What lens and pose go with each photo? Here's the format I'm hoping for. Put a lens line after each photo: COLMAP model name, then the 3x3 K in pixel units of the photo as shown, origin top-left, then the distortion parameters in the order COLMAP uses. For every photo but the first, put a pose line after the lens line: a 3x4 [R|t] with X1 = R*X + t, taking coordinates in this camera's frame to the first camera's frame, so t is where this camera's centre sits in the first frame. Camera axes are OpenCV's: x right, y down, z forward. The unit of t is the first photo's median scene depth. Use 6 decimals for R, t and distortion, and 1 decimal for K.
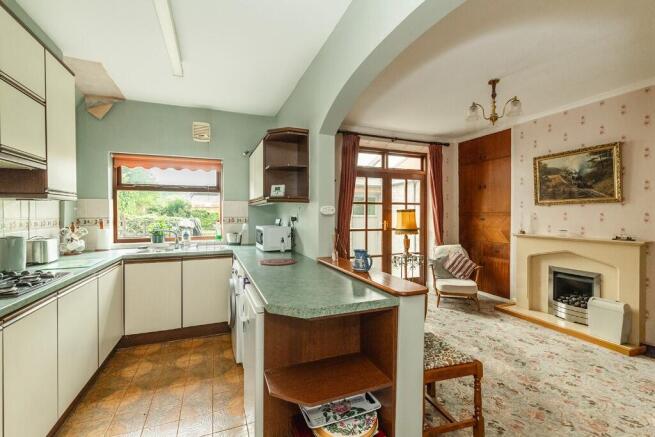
lens RADIAL K [[292.7, 0, 329.0], [0, 292.7, 213.3], [0, 0, 1]] dist [-0.000869, -0.000159]
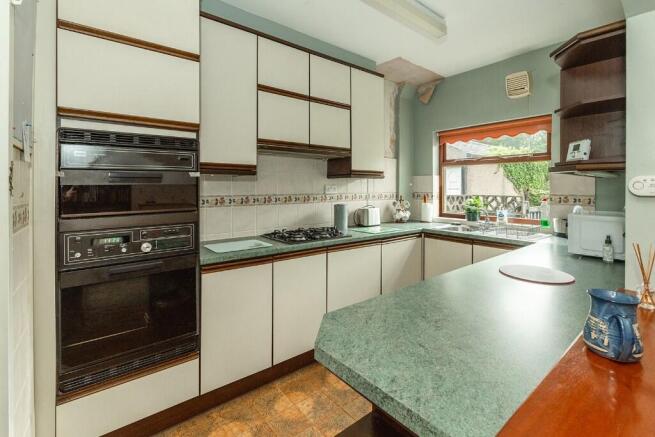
lens RADIAL K [[300.8, 0, 327.7], [0, 300.8, 186.4], [0, 0, 1]] dist [0.000739, -0.000146]
pose [[0.287098, 0.000481, -0.957901, 0.197003], [-0.003803, 0.999993, -0.000637, -0.005634], [0.957894, 0.003826, 0.287097, 0.297805]]
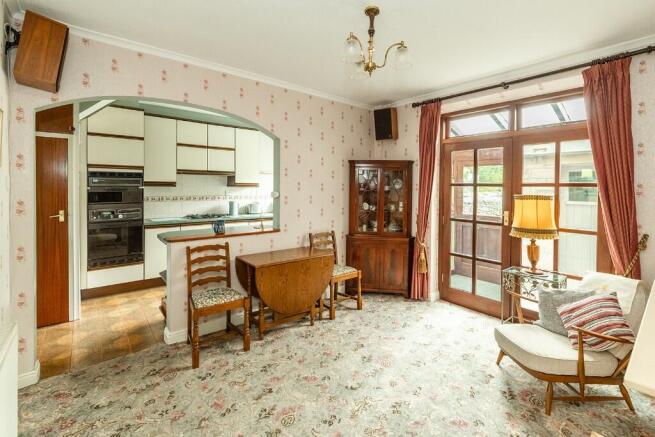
lens RADIAL K [[292.8, 0, 316.5], [0, 292.8, 189.7], [0, 0, 1]] dist [0.000319, 0.000134]
pose [[0.279570, 0.013256, -0.960034, 0.986242], [-0.010858, 0.999884, 0.010644, -0.036702], [0.960064, 0.007448, 0.279681, 0.577948]]
